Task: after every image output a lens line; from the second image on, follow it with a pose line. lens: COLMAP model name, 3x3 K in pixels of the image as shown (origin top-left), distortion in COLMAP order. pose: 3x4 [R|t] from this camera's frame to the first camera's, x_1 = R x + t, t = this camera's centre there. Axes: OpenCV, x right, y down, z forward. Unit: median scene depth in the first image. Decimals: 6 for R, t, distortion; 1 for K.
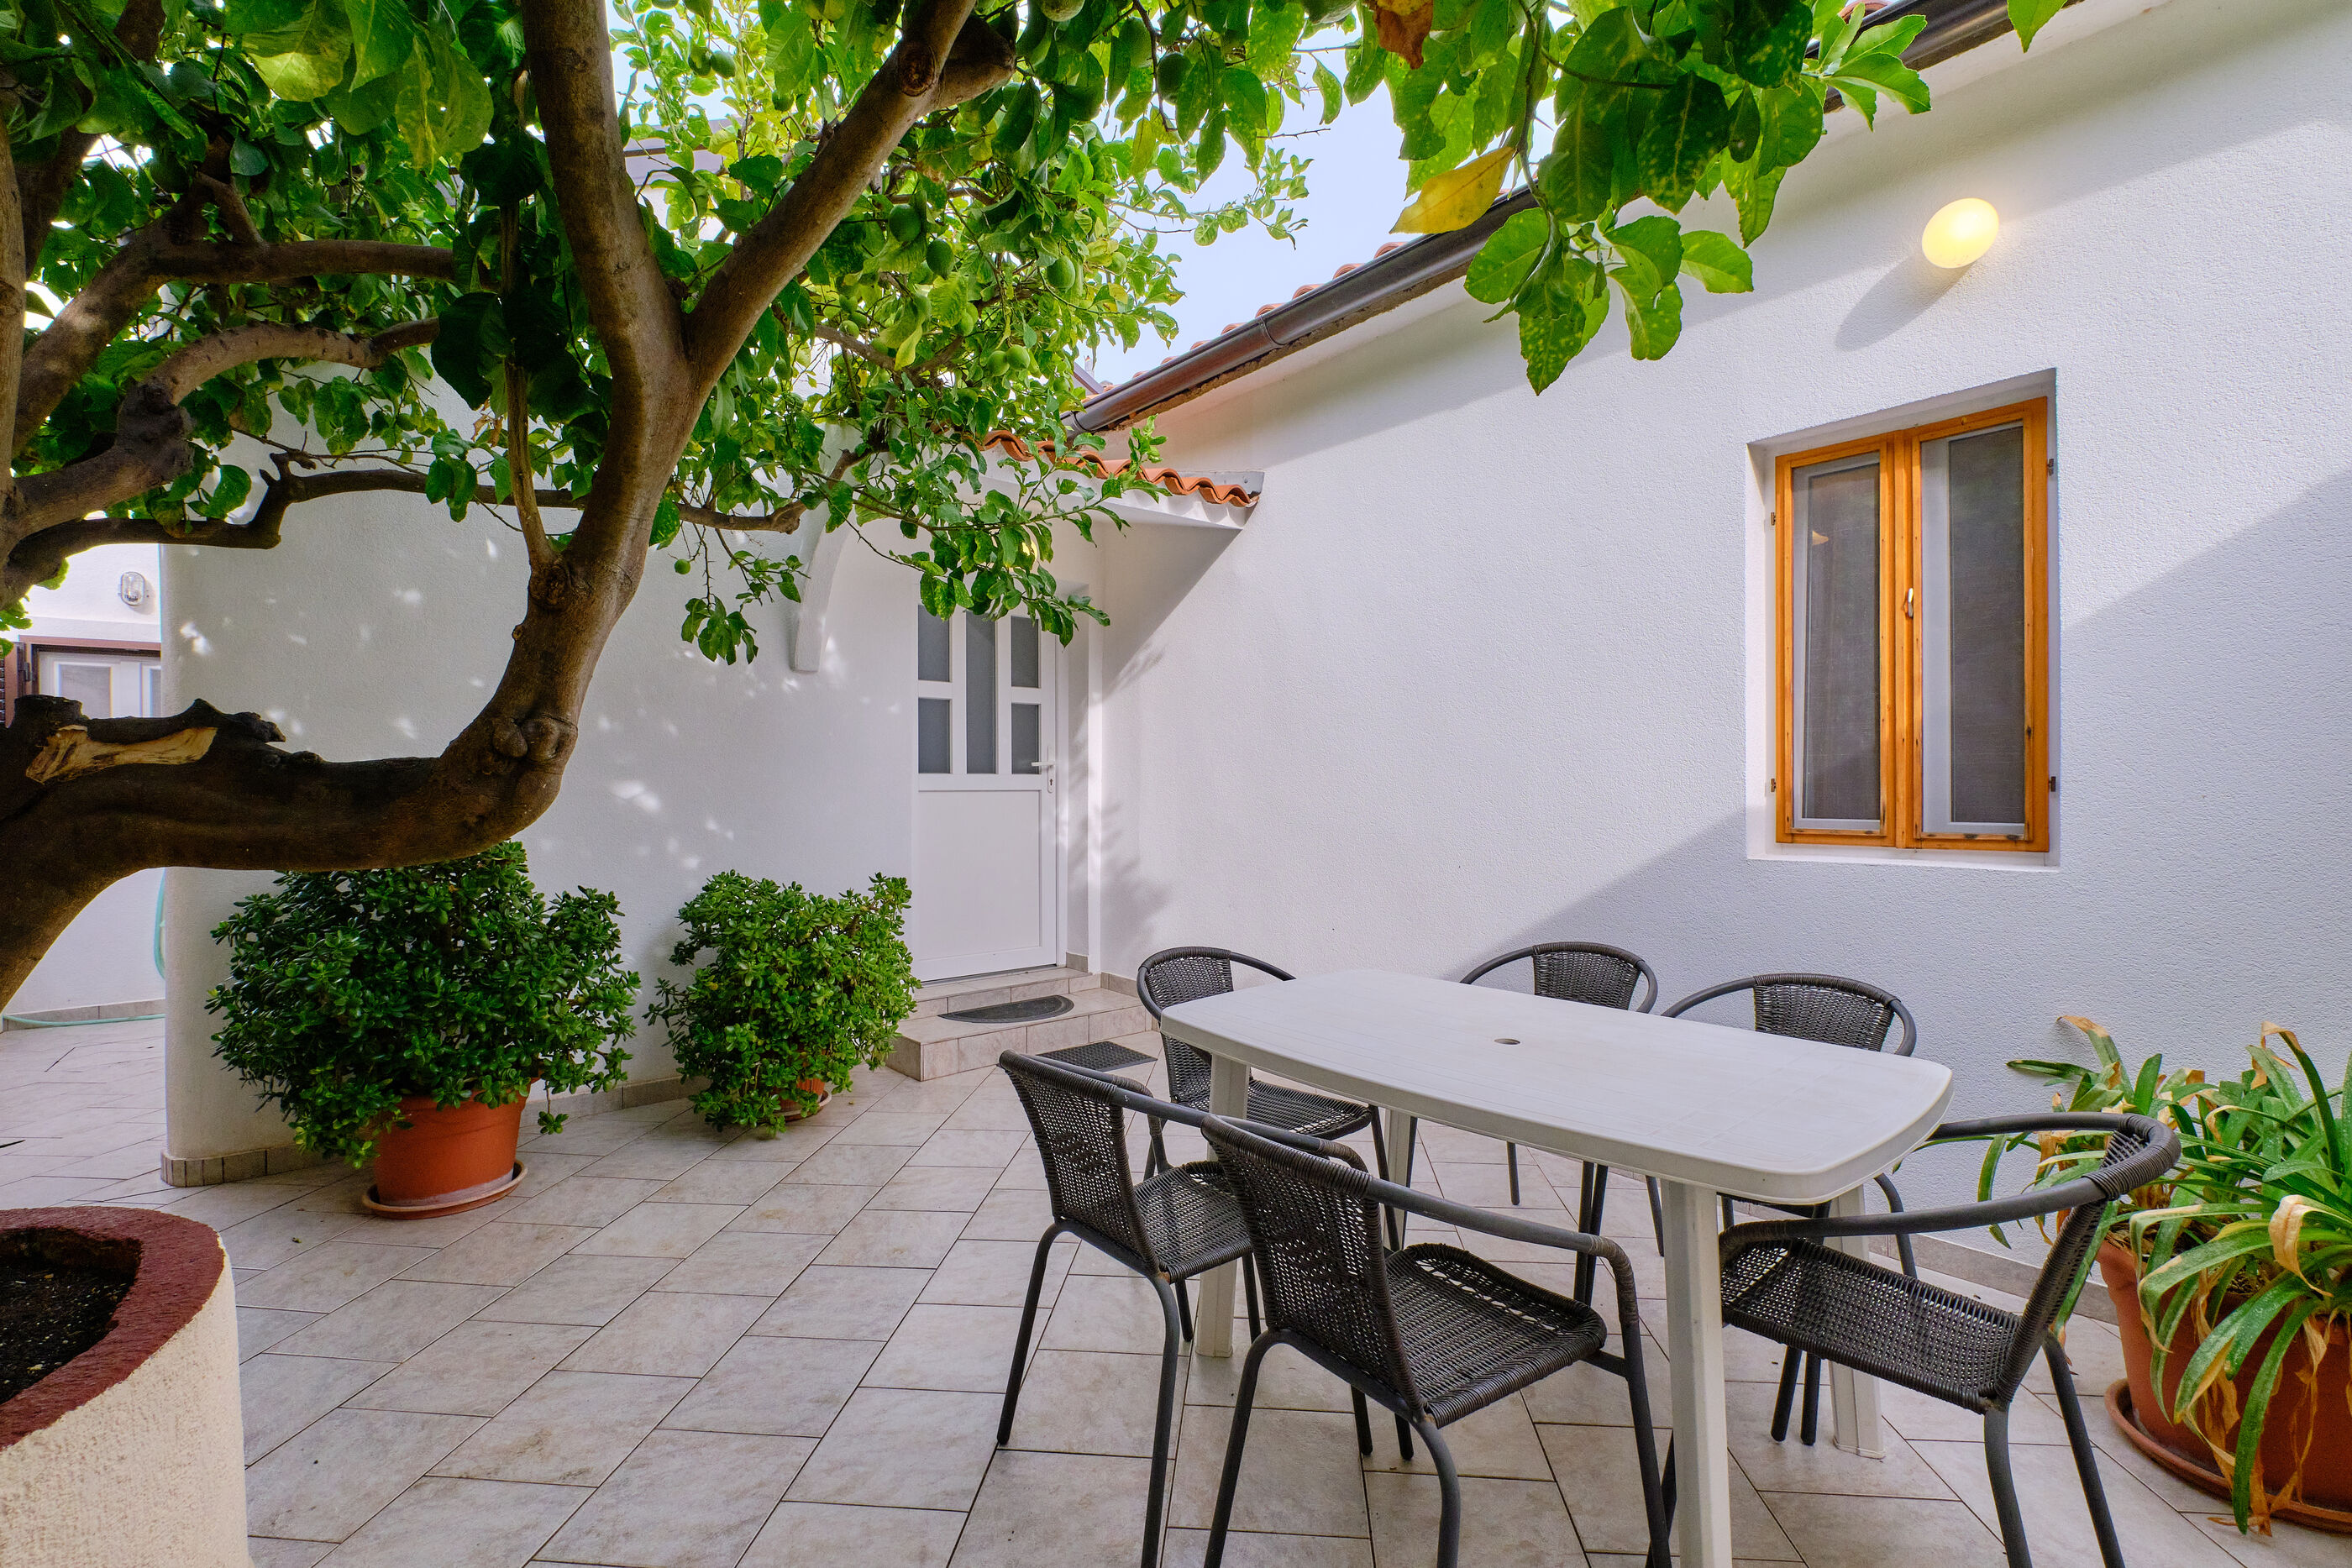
lens RADIAL K [[1030.4, 0, 1176.0], [0, 1030.4, 784.0], [0, 0, 1]] dist [-0.009092, -0.000085]
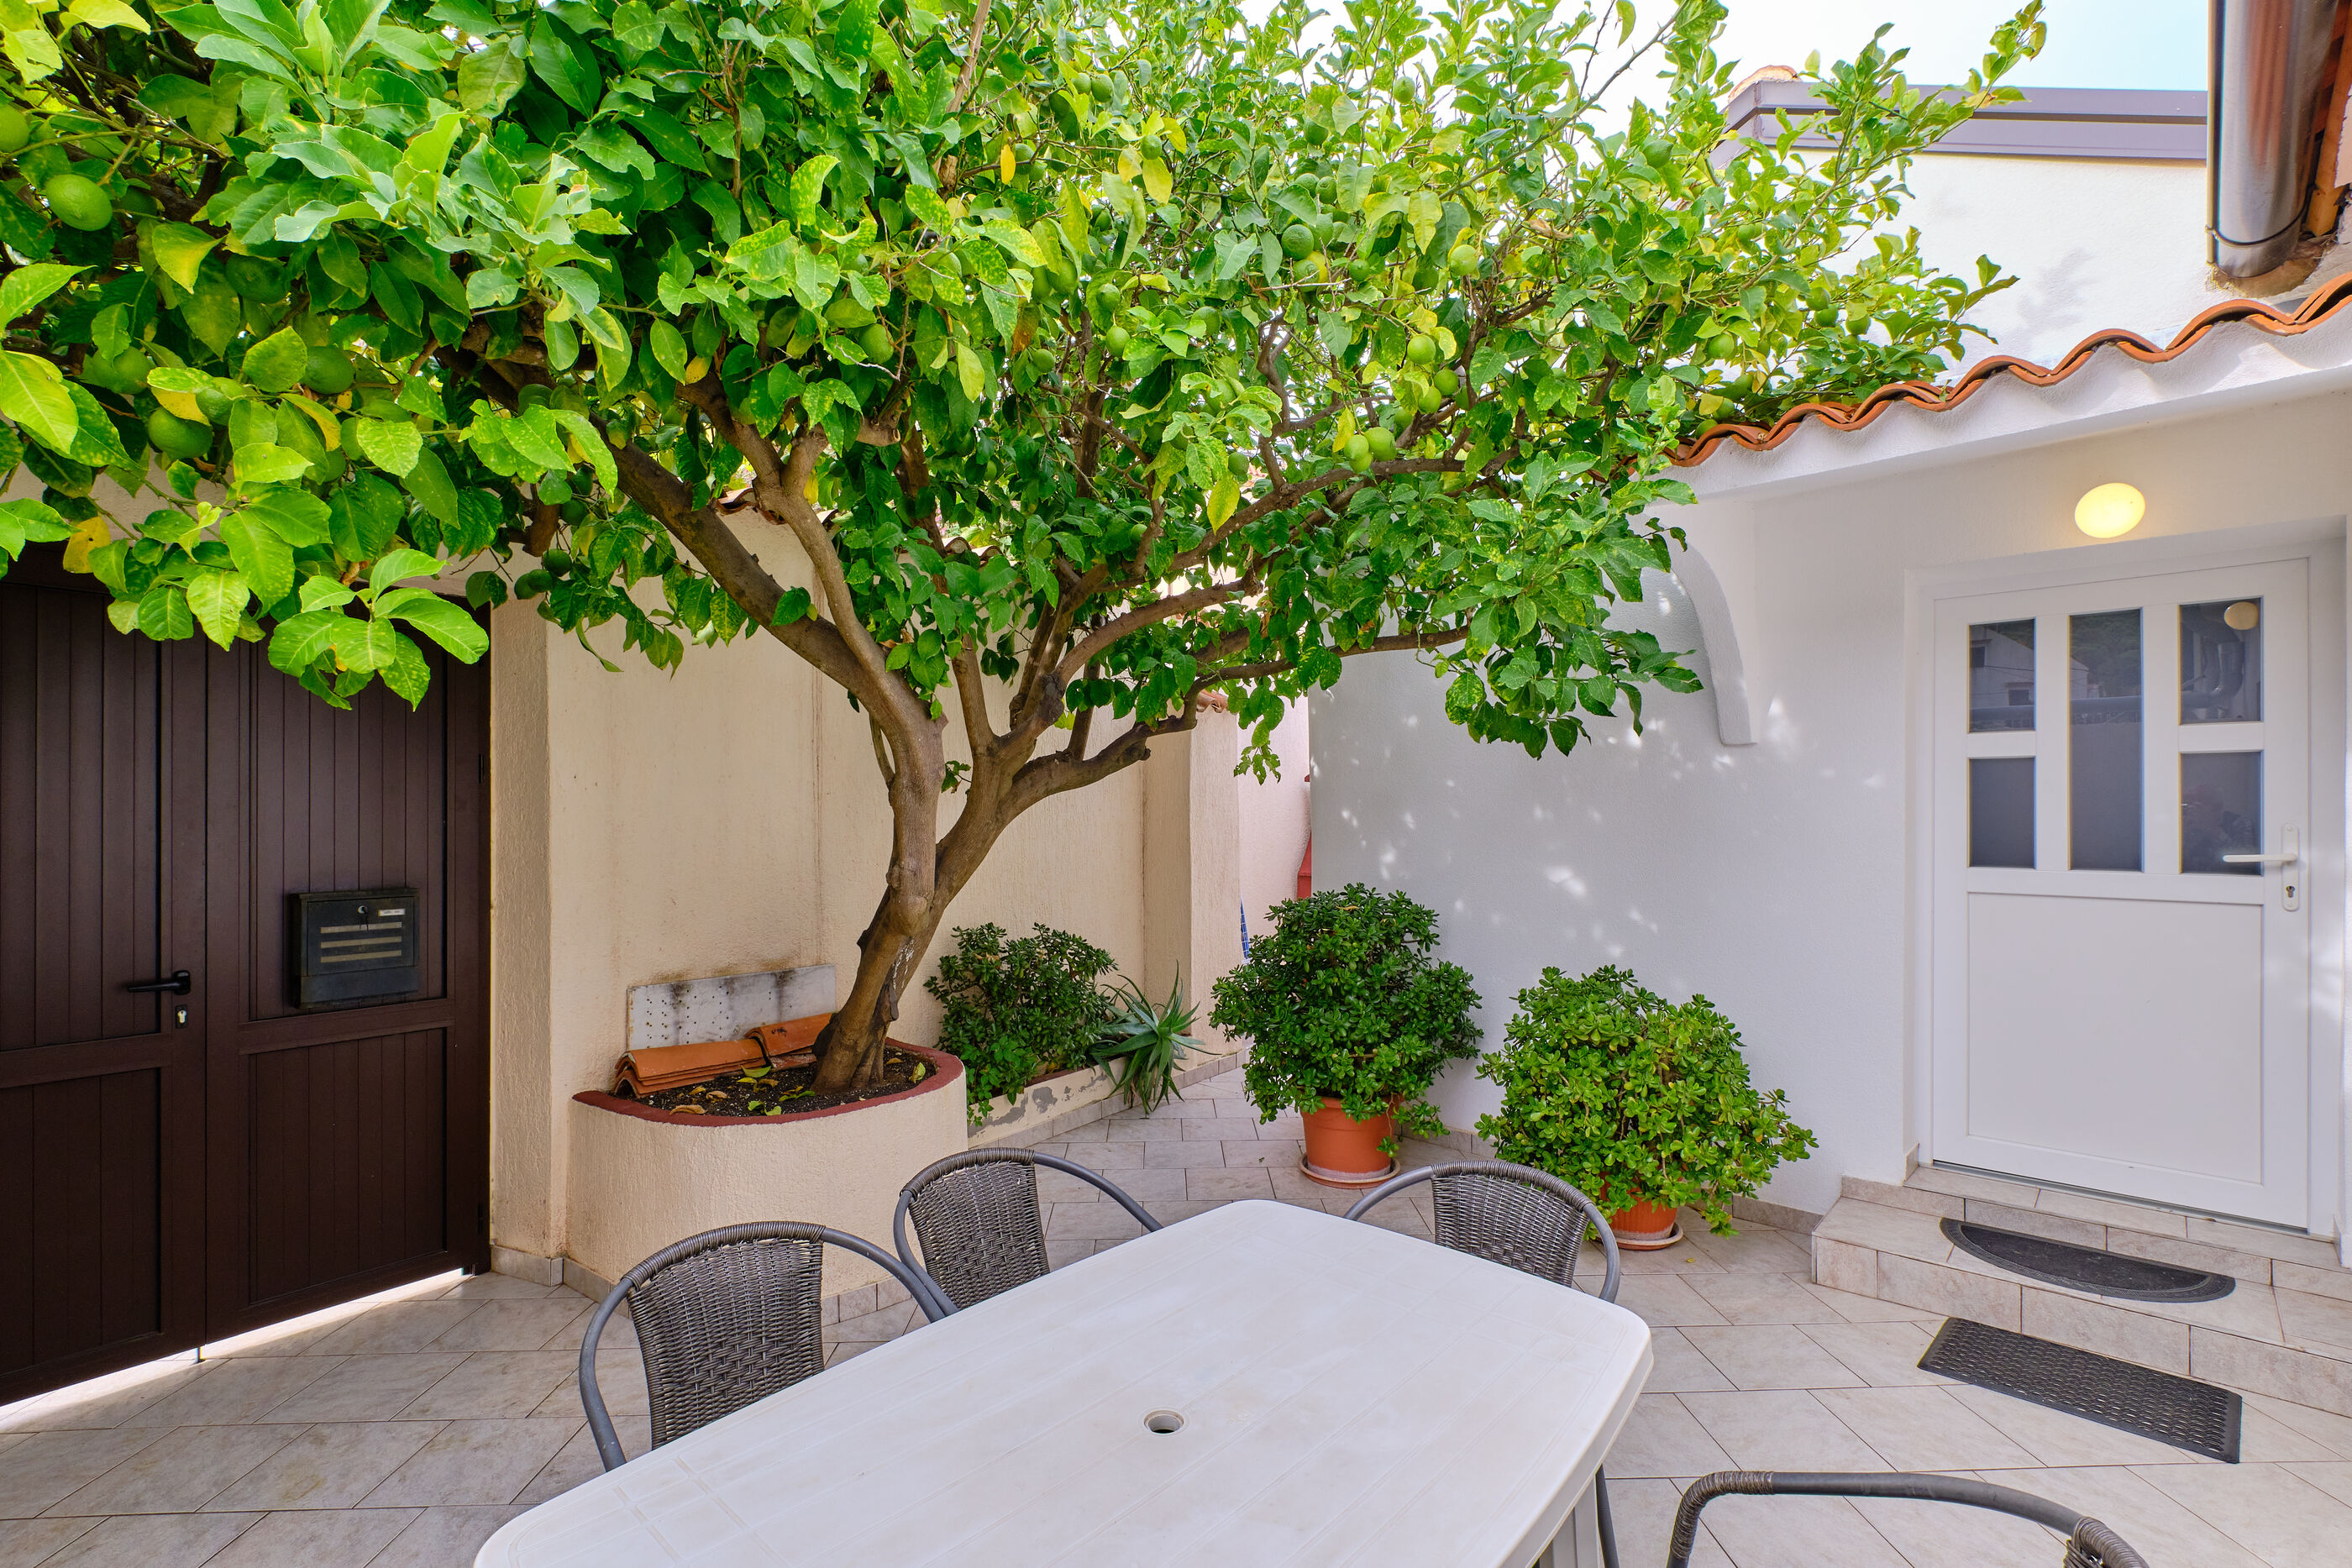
lens RADIAL K [[1030.4, 0, 1176.0], [0, 1030.4, 784.0], [0, 0, 1]] dist [-0.009092, -0.000085]
pose [[0.110444, -0.015757, -0.993757, 0.420039], [0.004999, 0.999870, -0.015298, -0.064115], [0.993870, -0.003278, 0.110508, 0.425922]]
